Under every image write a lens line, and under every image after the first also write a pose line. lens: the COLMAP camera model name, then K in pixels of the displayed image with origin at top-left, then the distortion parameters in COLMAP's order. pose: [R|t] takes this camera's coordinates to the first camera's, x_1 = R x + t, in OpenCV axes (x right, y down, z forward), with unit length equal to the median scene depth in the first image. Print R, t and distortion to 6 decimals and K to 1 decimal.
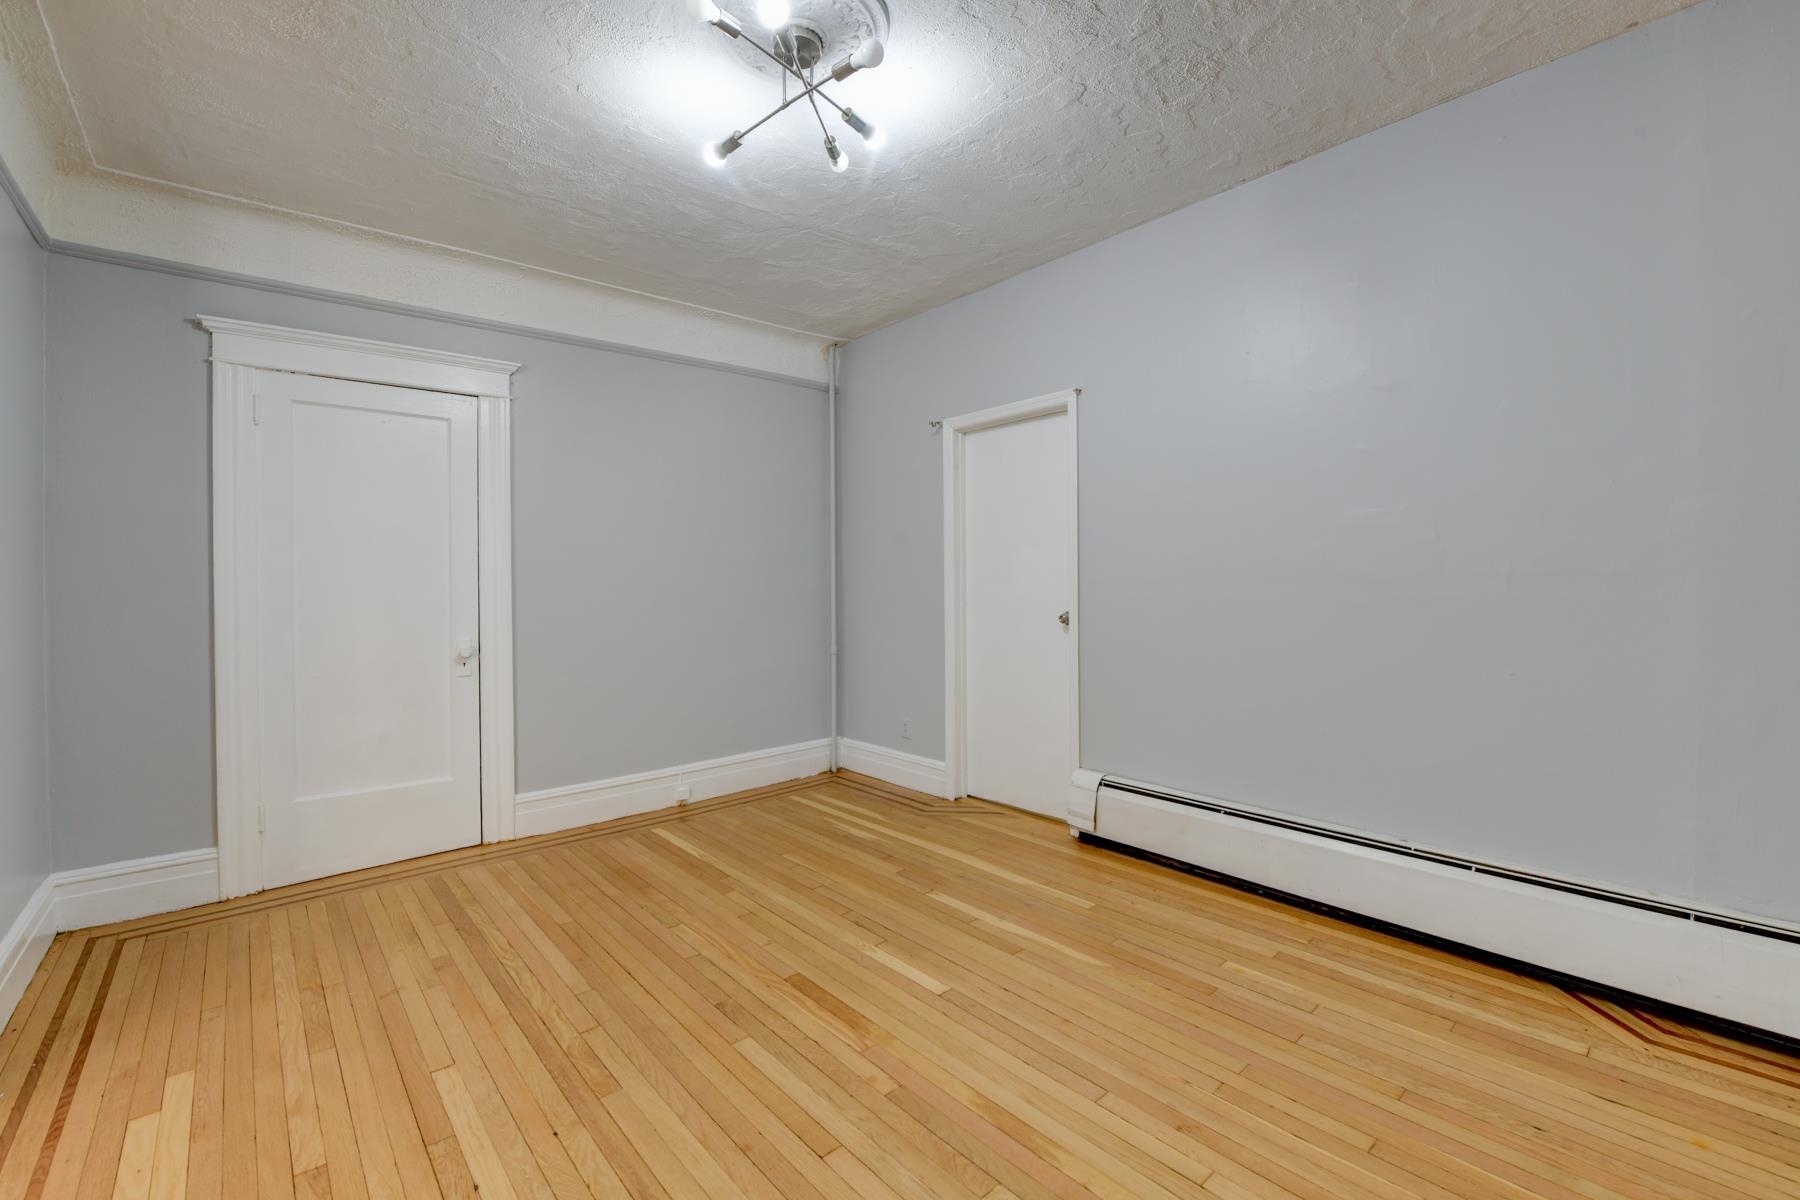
lens RADIAL K [[753.5, 0, 915.2], [0, 753.5, 588.0], [0, 0, 1]] dist [-0.014877, -0.004264]
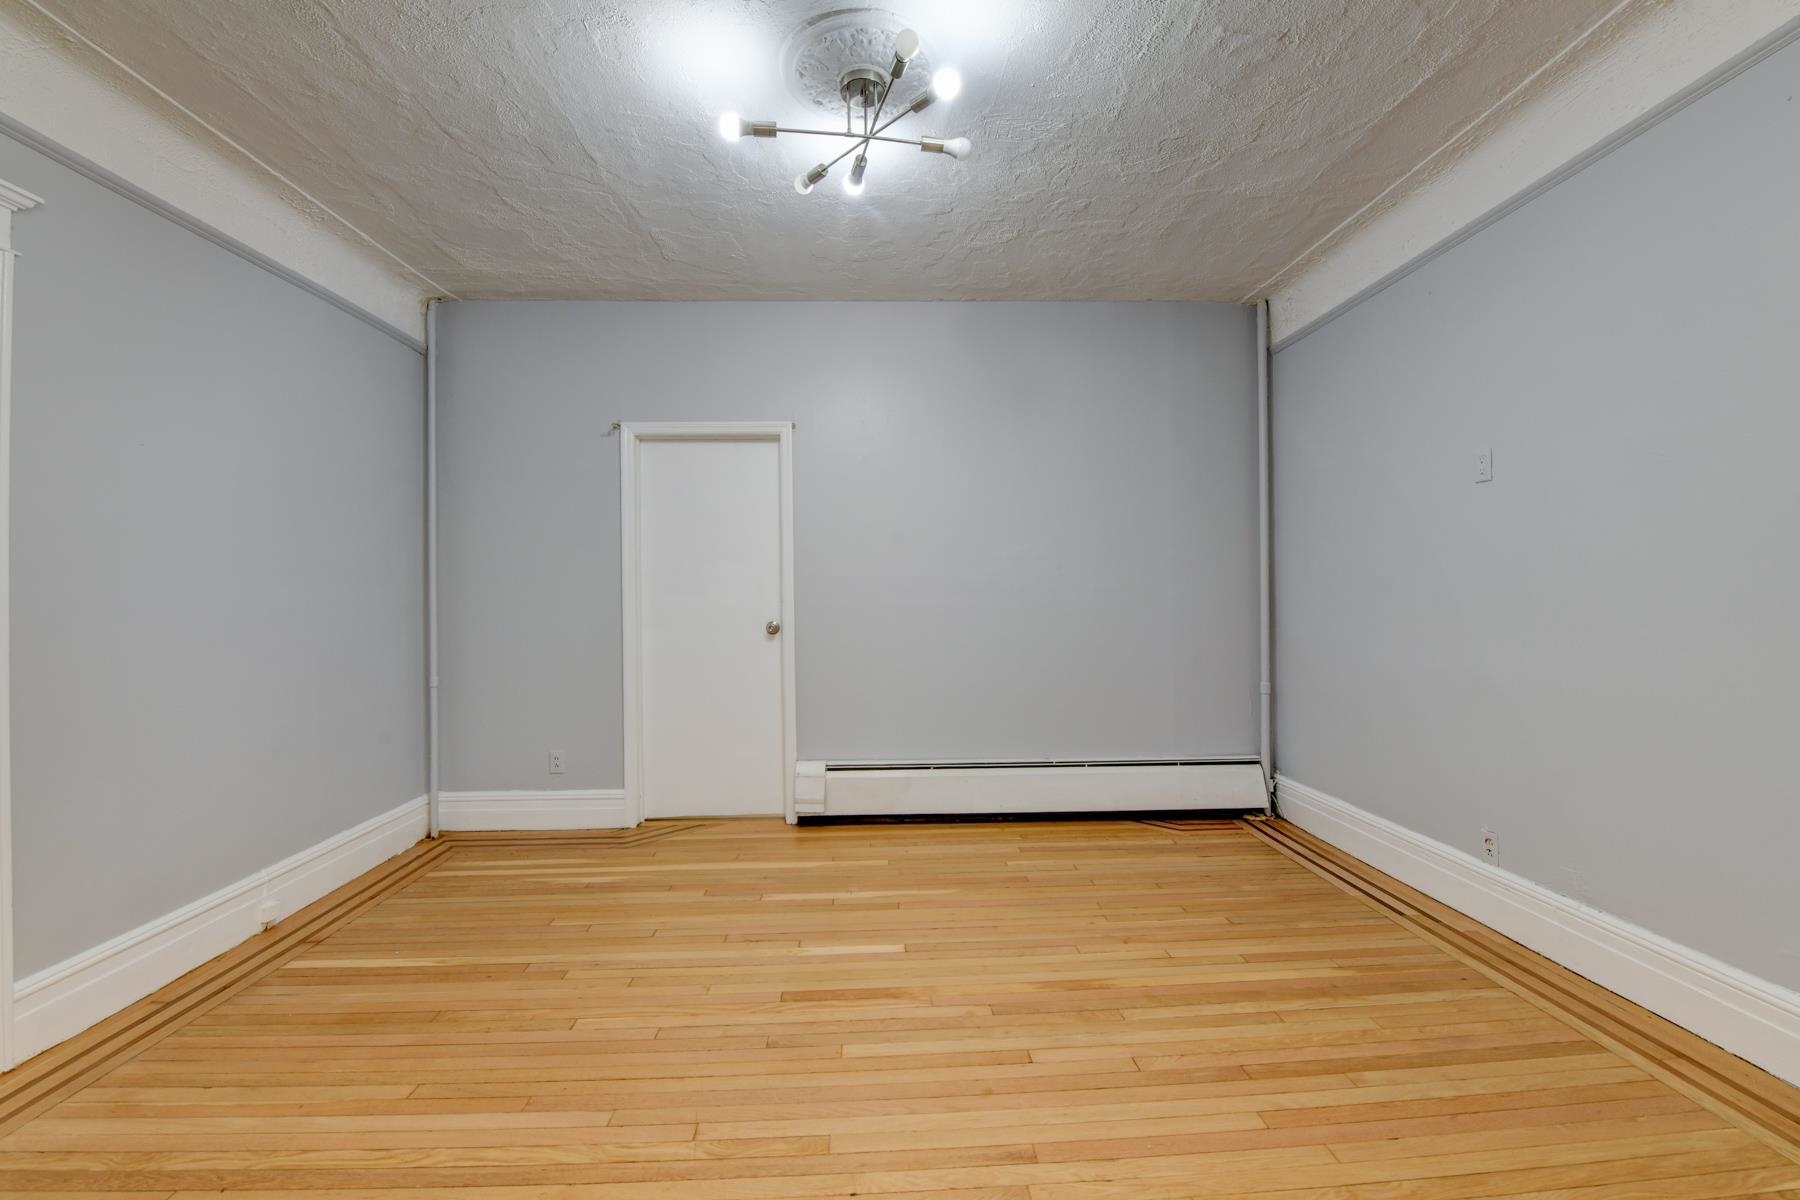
lens RADIAL K [[740.0, 0, 908.2], [0, 740.0, 591.1], [0, 0, 1]] dist [-0.014866, -0.004288]
pose [[0.633102, 0.006649, 0.774039, -0.548074], [0.010353, 0.999801, -0.017056, 0.007365], [-0.773999, 0.018812, 0.632908, 0.178158]]
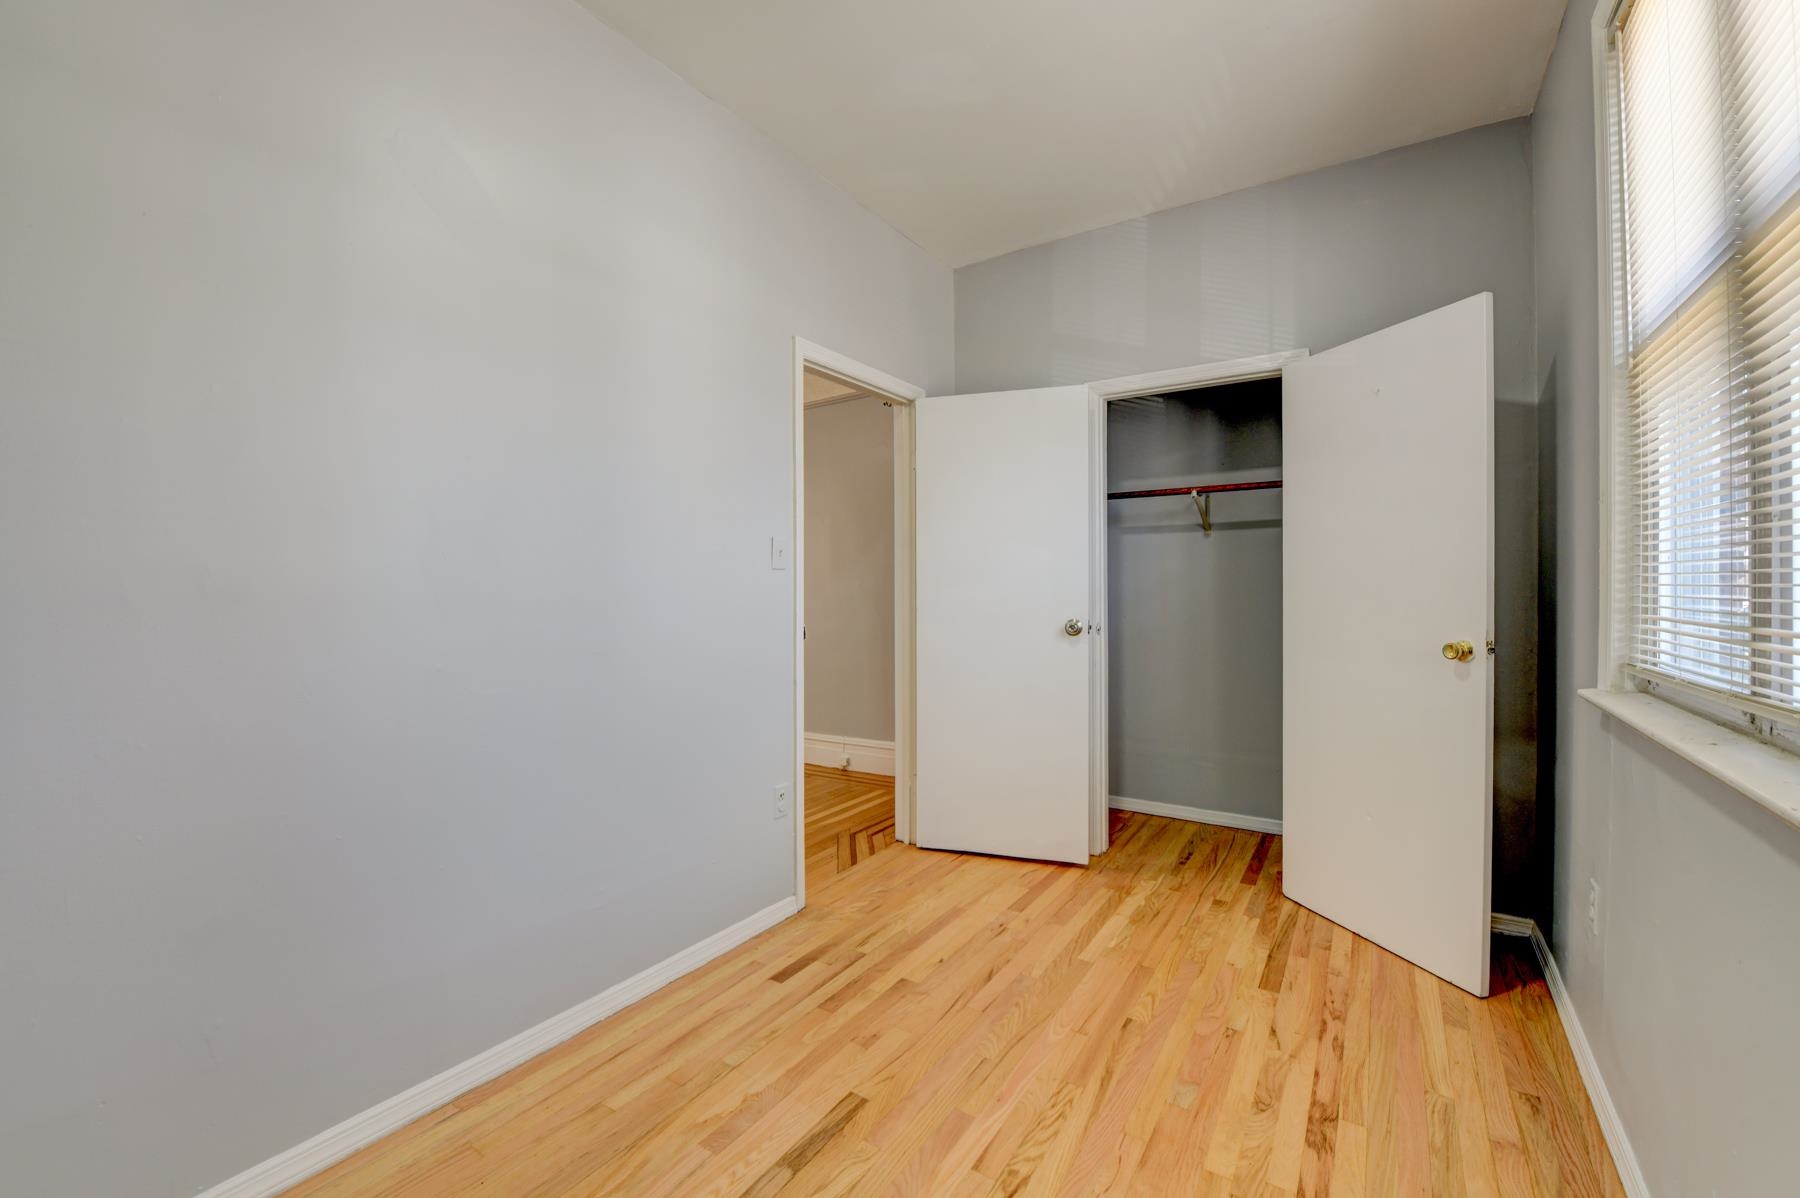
lens RADIAL K [[740.0, 0, 908.2], [0, 740.0, 590.1], [0, 0, 1]] dist [-0.014866, -0.004288]
pose [[0.254566, 0.013254, -0.966965, 1.059890], [-0.002305, 0.999912, 0.013099, -0.020791], [0.967053, -0.001106, 0.254574, 0.973588]]
